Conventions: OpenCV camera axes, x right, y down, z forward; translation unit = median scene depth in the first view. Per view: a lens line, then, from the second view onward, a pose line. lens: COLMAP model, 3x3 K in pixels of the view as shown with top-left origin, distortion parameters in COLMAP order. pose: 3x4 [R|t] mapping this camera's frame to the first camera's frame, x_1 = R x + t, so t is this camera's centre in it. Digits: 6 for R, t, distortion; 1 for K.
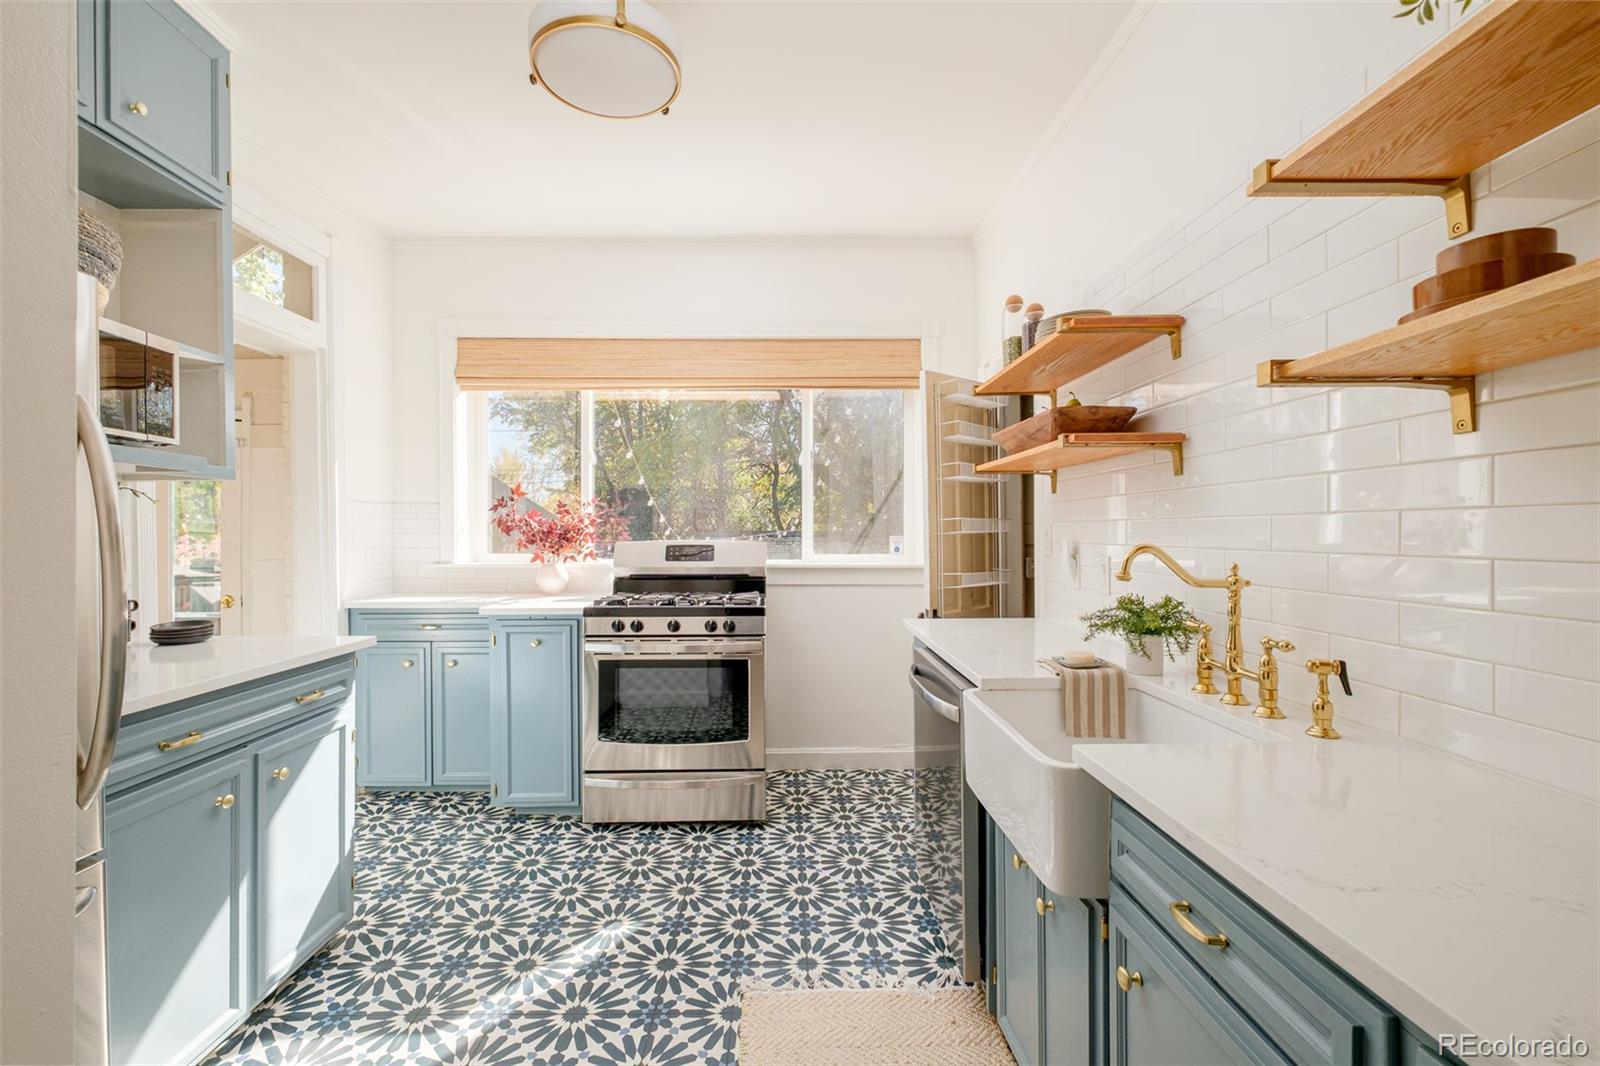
lens RADIAL K [[688.8, 0, 795.3], [0, 688.8, 536.0], [0, 0, 1]] dist [-0.008508, 0.000277]
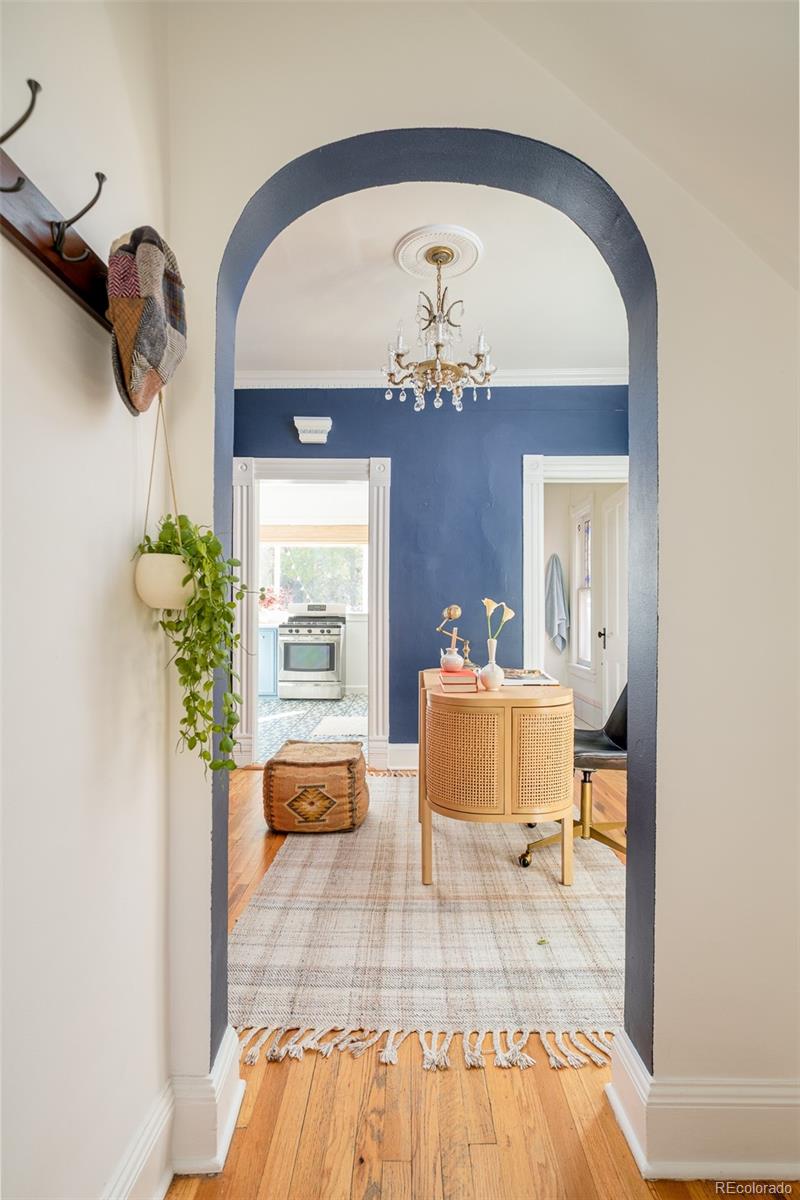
lens RADIAL K [[614.5, 0, 398.6], [0, 614.5, 605.1], [0, 0, 1]] dist [-0.004796, -0.000195]
pose [[0.998539, 0.005967, -0.053712, 0.334586], [-0.007333, 0.999654, -0.025273, 0.083694], [0.053543, 0.025630, 0.998237, -1.558635]]
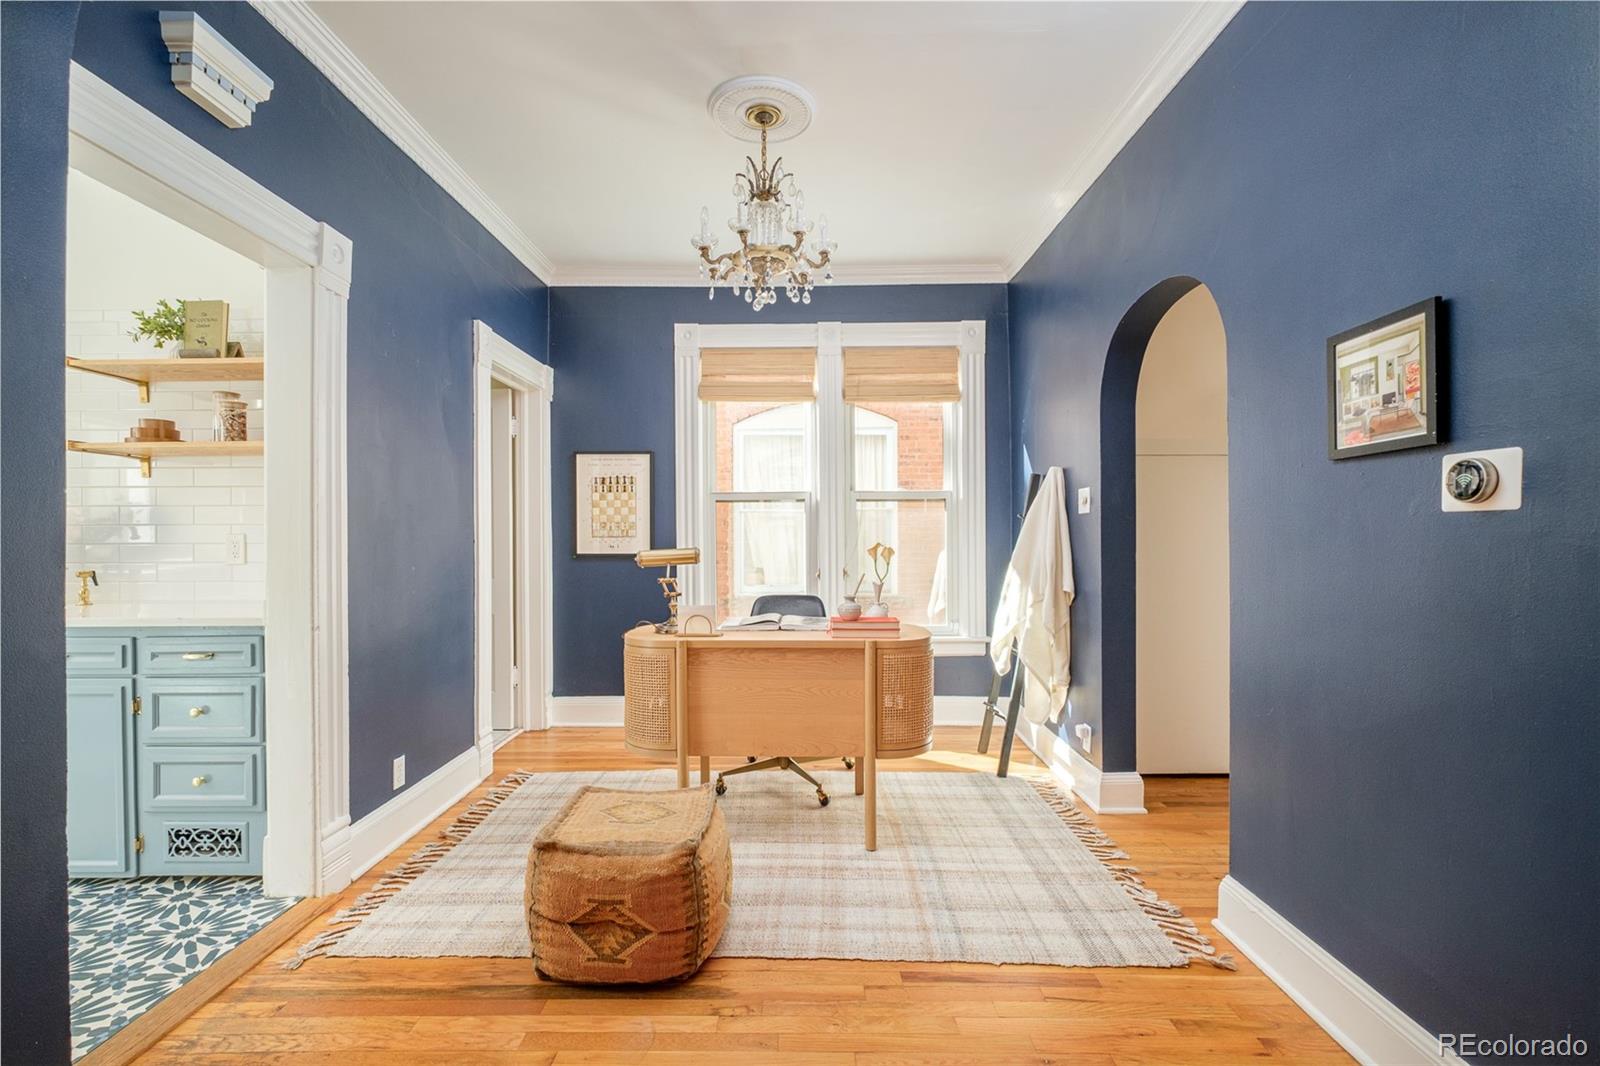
lens RADIAL K [[688.8, 0, 795.3], [0, 688.8, 536.0], [0, 0, 1]] dist [-0.008508, 0.000277]
pose [[0.018878, 0.008811, 0.999783, -0.600036], [0.012555, 0.999880, -0.009049, 0.049010], [-0.999743, 0.012723, 0.018765, -0.578620]]
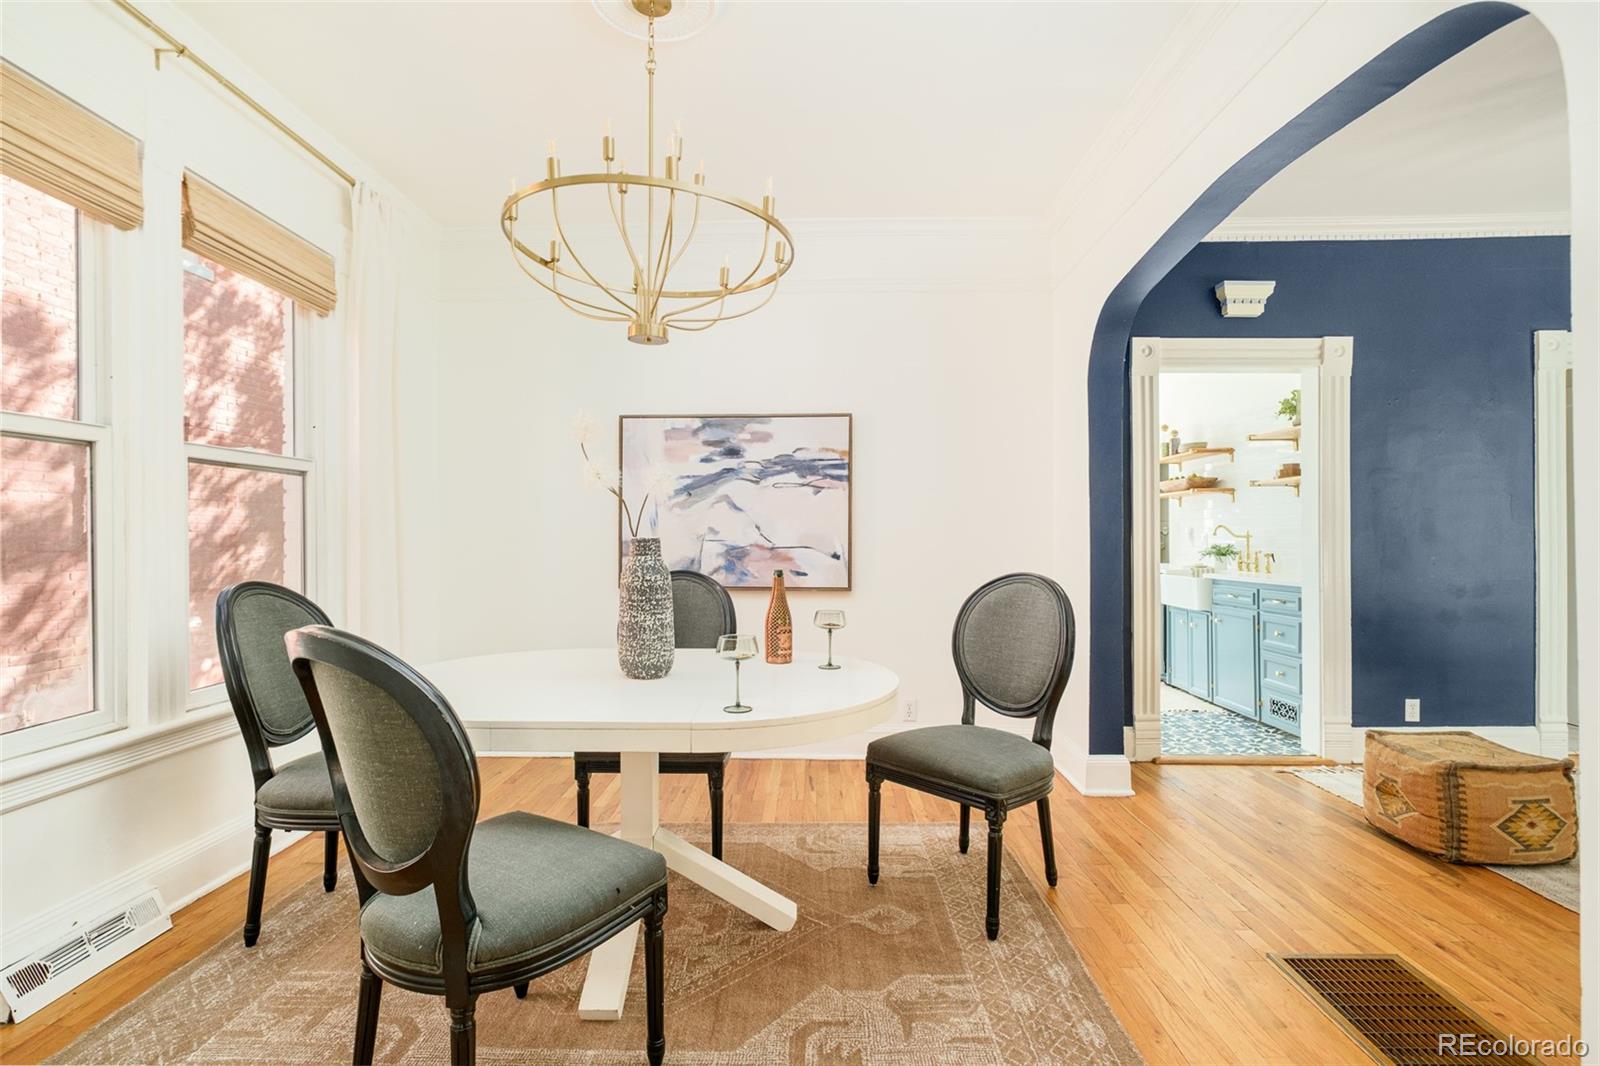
lens RADIAL K [[782.5, 0, 778.7], [0, 782.5, 537.8], [0, 0, 1]] dist [-0.001264, 0.001352]
pose [[0.998823, 0.003440, -0.048383, -0.756630], [-0.003810, 0.999964, -0.007570, 0.057772], [0.048355, 0.007746, 0.998800, -1.509508]]
